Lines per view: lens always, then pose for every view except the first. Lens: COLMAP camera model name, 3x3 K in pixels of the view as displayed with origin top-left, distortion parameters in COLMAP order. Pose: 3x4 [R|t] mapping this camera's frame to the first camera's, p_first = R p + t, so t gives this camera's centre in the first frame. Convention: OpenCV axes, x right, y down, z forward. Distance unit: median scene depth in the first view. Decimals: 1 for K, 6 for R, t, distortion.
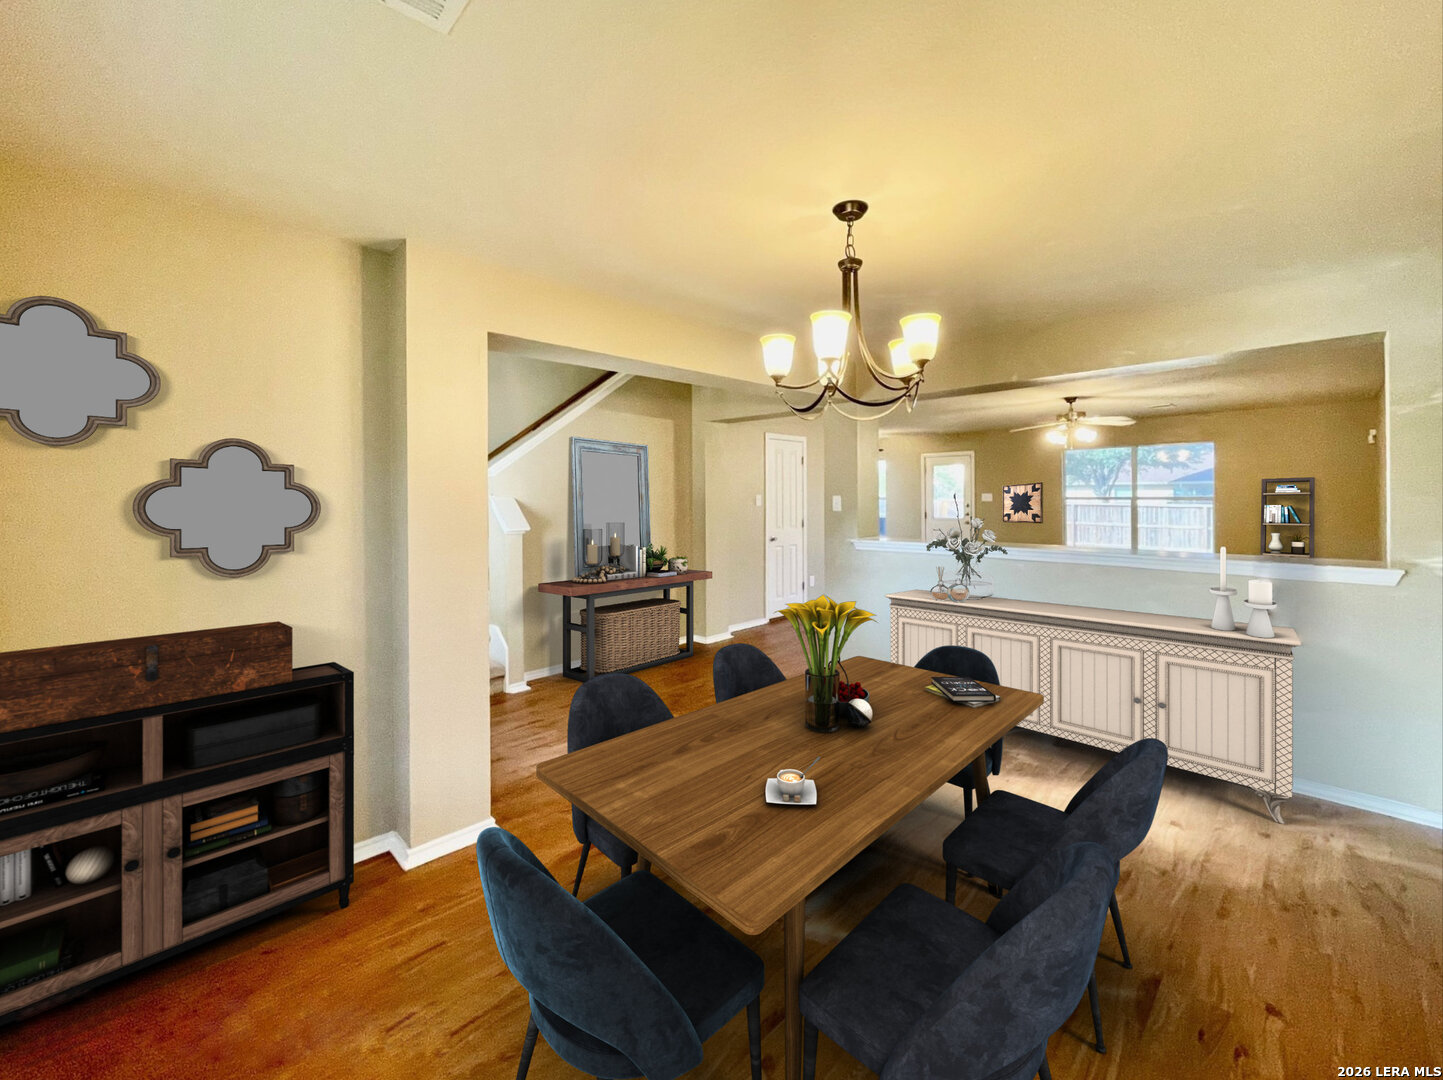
lens RADIAL K [[585.9, 0, 727.5], [0, 585.9, 497.5], [0, 0, 1]] dist [-0.000031, 0.000014]
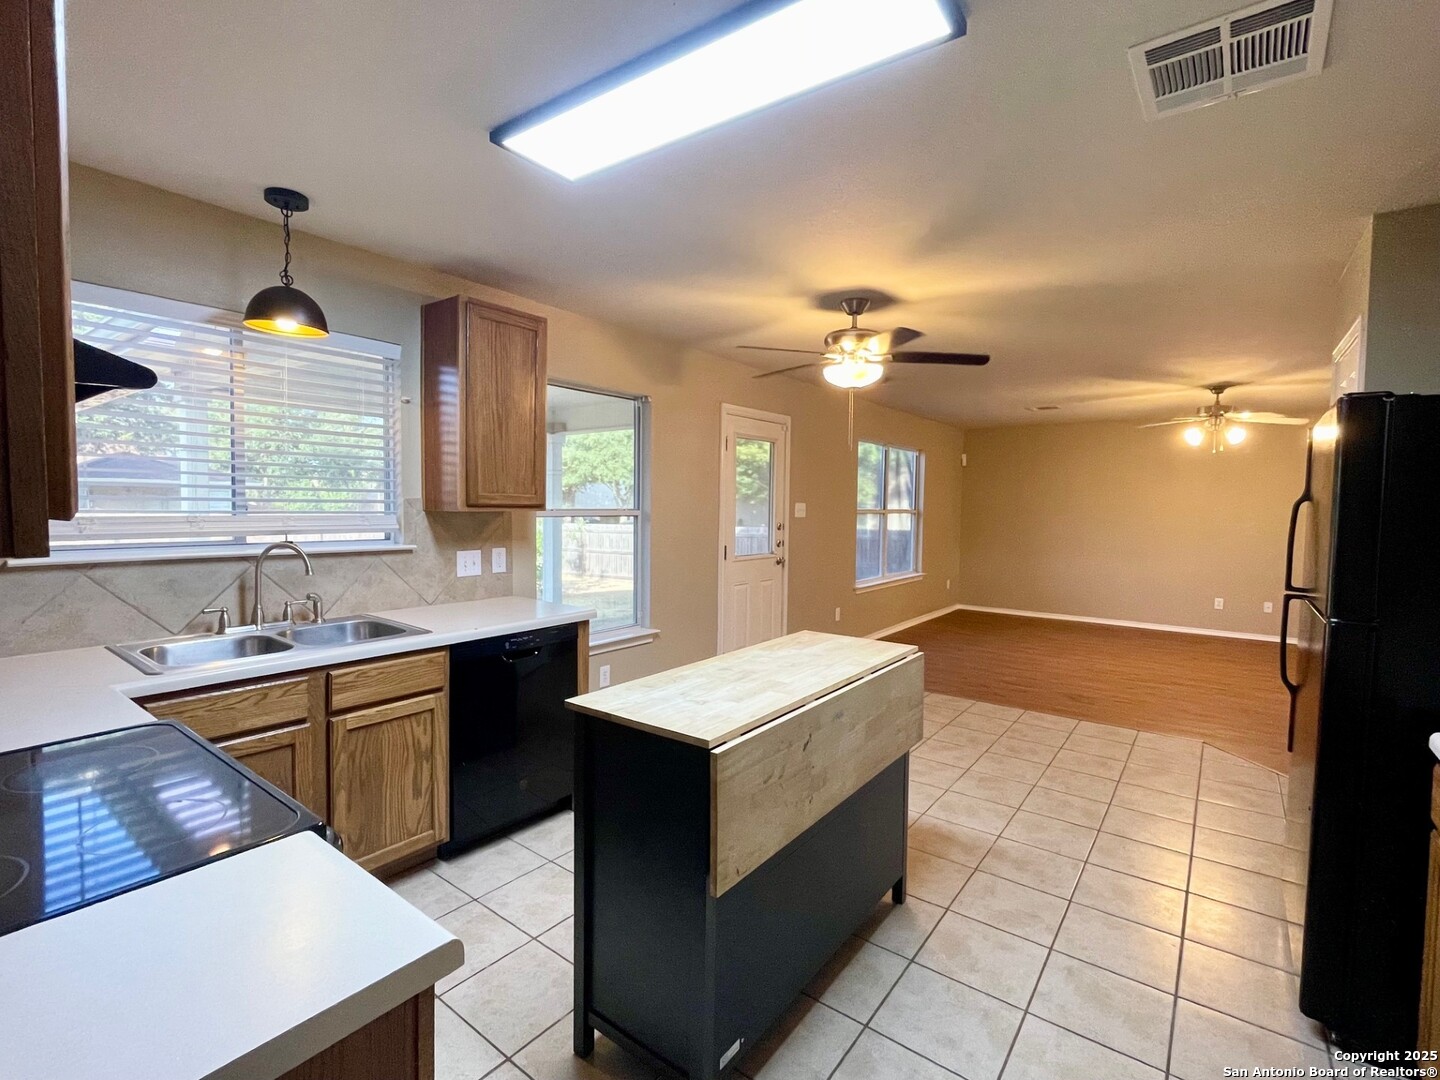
lens RADIAL K [[668.2, 0, 717.9], [0, 668.2, 530.2], [0, 0, 1]] dist [0.001606, 0.000246]
pose [[-0.144991, -0.039122, 0.988659, -0.218328], [-0.006717, 0.999234, 0.038556, -0.007287], [-0.989410, -0.001051, -0.145143, 1.800914]]
